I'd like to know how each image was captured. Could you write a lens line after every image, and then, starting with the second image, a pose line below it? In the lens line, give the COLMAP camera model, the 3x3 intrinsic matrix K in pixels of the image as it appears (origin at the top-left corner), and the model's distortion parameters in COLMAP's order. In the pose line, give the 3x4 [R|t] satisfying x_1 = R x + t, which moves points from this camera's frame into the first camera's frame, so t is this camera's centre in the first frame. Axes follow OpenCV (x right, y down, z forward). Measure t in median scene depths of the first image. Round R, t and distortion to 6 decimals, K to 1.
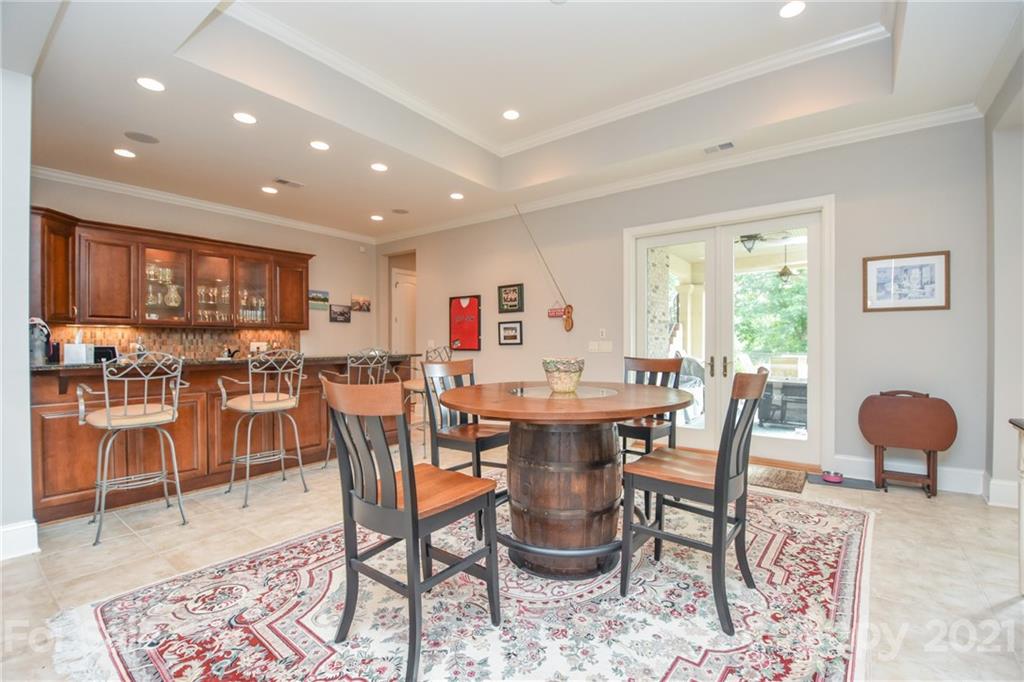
lens RADIAL K [[456.9, 0, 513.0], [0, 456.9, 341.5], [0, 0, 1]] dist [-0.004209, -0.002574]
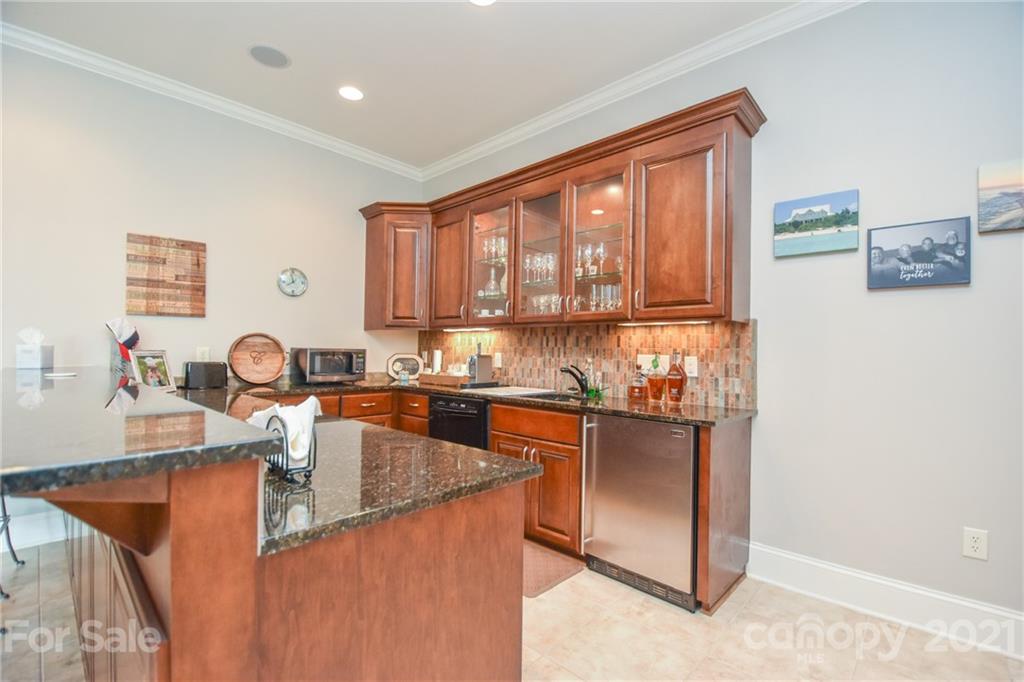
lens RADIAL K [[456.9, 0, 513.1], [0, 456.9, 345.1], [0, 0, 1]] dist [-0.004209, -0.002574]
pose [[-0.079586, -0.000512, -0.996828, -0.094887], [-0.007310, 0.999973, 0.000070, -0.005901], [0.996801, 0.007293, -0.079587, 0.830503]]
